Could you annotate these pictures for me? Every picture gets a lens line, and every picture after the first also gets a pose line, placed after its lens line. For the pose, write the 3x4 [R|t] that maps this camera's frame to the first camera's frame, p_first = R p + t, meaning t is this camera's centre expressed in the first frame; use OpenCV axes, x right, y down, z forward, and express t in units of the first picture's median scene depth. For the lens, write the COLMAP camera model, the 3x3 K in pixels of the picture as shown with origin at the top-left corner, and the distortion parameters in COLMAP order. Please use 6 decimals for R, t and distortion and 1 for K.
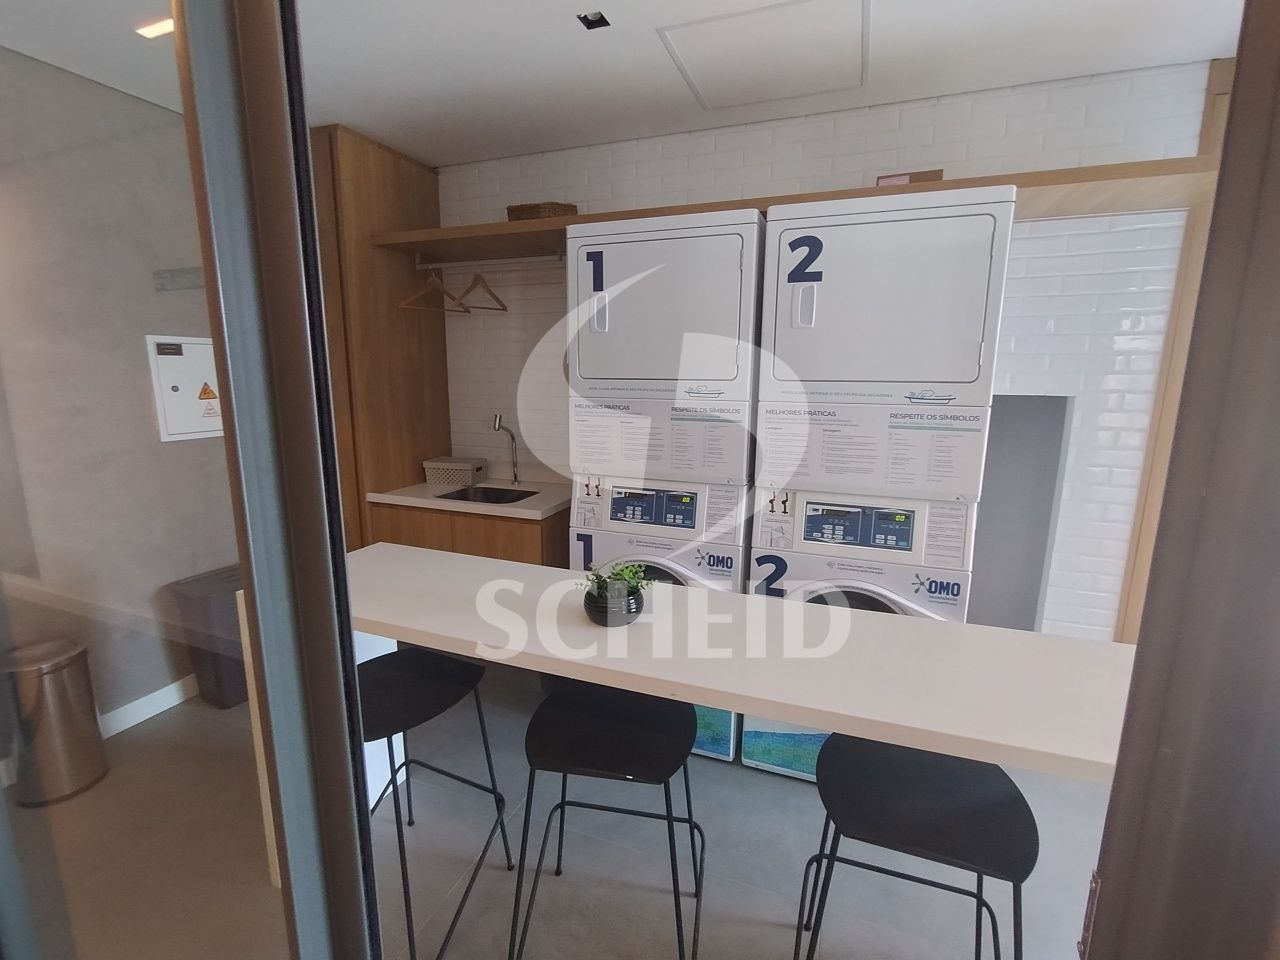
lens RADIAL K [[590.3, 0, 632.6], [0, 590.3, 482.4], [0, 0, 1]] dist [-0.002812, 0.001975]
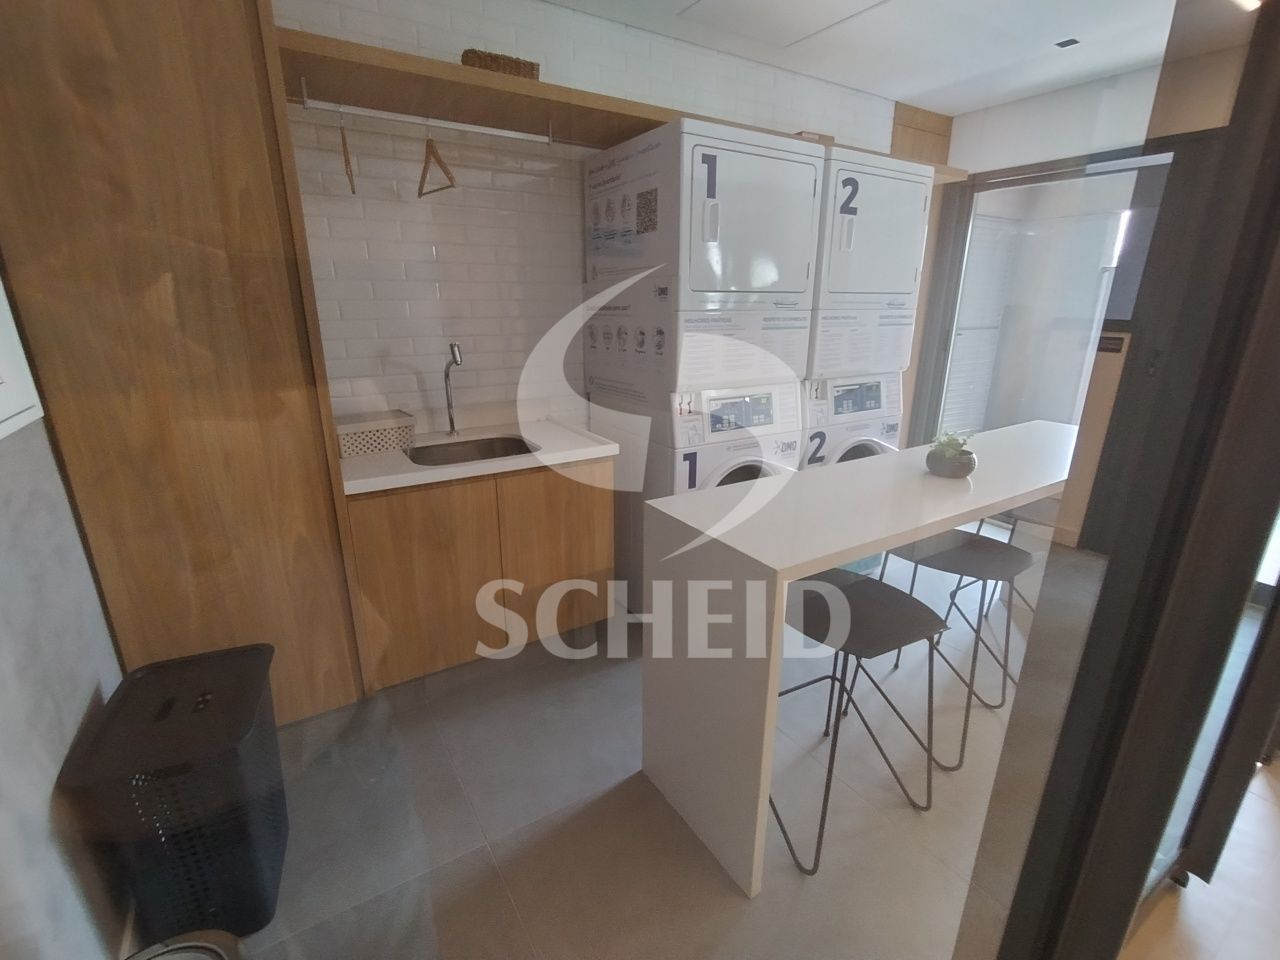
lens RADIAL K [[590.3, 0, 641.5], [0, 590.3, 476.6], [0, 0, 1]] dist [-0.002812, 0.001975]
pose [[0.594865, -0.235806, 0.768461, -1.037729], [0.148720, 0.971785, 0.183073, -0.077571], [-0.789948, 0.005381, 0.613150, 0.526072]]
